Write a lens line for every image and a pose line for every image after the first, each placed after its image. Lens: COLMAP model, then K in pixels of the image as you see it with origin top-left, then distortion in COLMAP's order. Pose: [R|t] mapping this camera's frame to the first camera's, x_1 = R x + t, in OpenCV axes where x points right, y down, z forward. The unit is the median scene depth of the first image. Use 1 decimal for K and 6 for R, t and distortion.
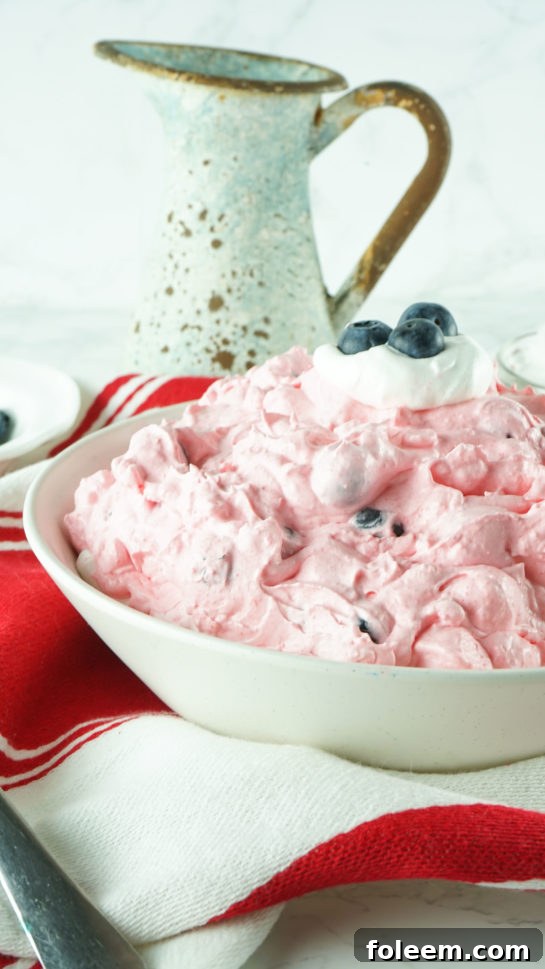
lens RADIAL K [[1534.4, 0, 272.5], [0, 1534.4, 484.5], [0, 0, 1]] dist [-0.013500, 0.032884]
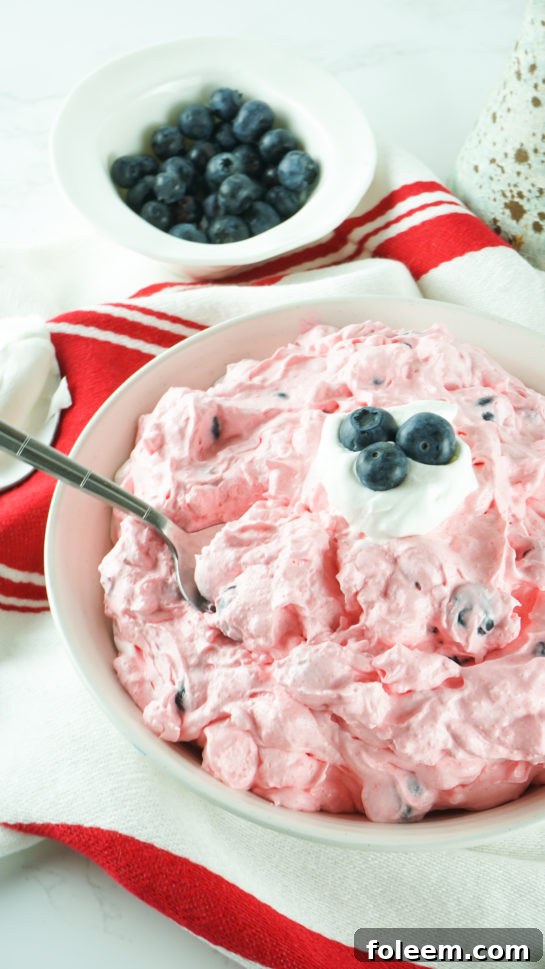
lens RADIAL K [[1874.0, 0, 272.5], [0, 1874.0, 484.5], [0, 0, 1]] dist [-0.059569, 0.176036]
pose [[0.785449, 0.481827, -0.388475, 0.391135], [-0.225348, 0.807208, 0.545558, -0.553499], [0.576445, -0.340966, 0.742599, -0.013242]]
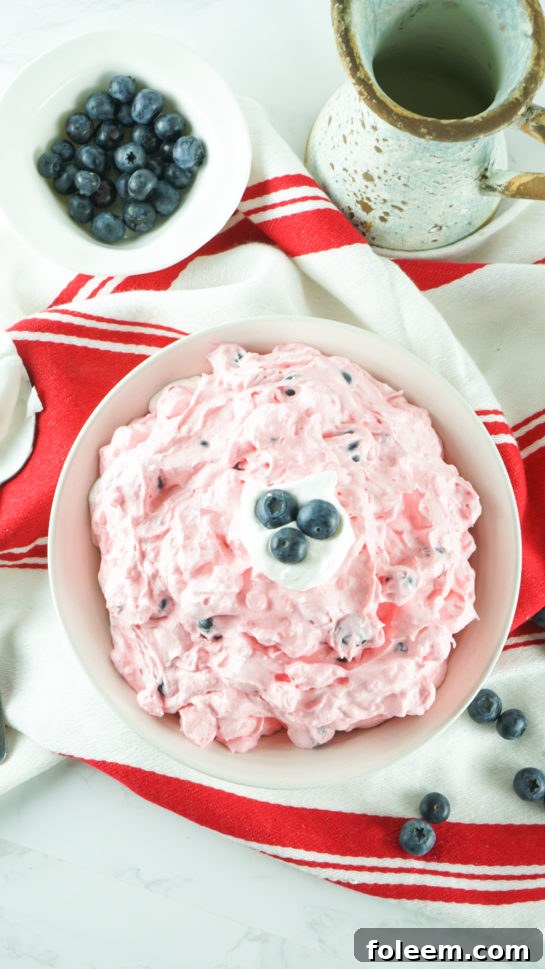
lens RADIAL K [[1534.4, 0, 272.5], [0, 1534.4, 484.5], [0, 0, 1]] dist [-0.013500, 0.032884]
pose [[0.849077, 0.520274, -0.091558, 0.134505], [-0.204216, 0.483109, 0.851411, -1.010765], [0.487199, -0.704216, 0.516445, 0.181728]]
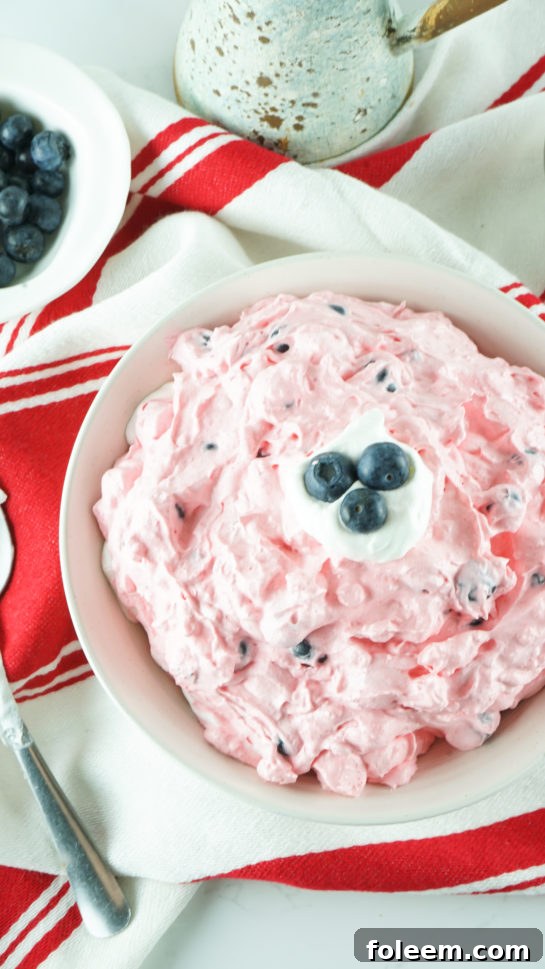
lens RADIAL K [[1593.0, 0, 272.5], [0, 1593.0, 484.5], [0, 0, 1]] dist [-0.000608, -0.108515]
pose [[0.987341, 0.137729, -0.078673, 0.085594], [-0.017538, 0.587752, 0.808851, -0.802037], [0.157642, -0.797232, 0.582727, 0.198033]]
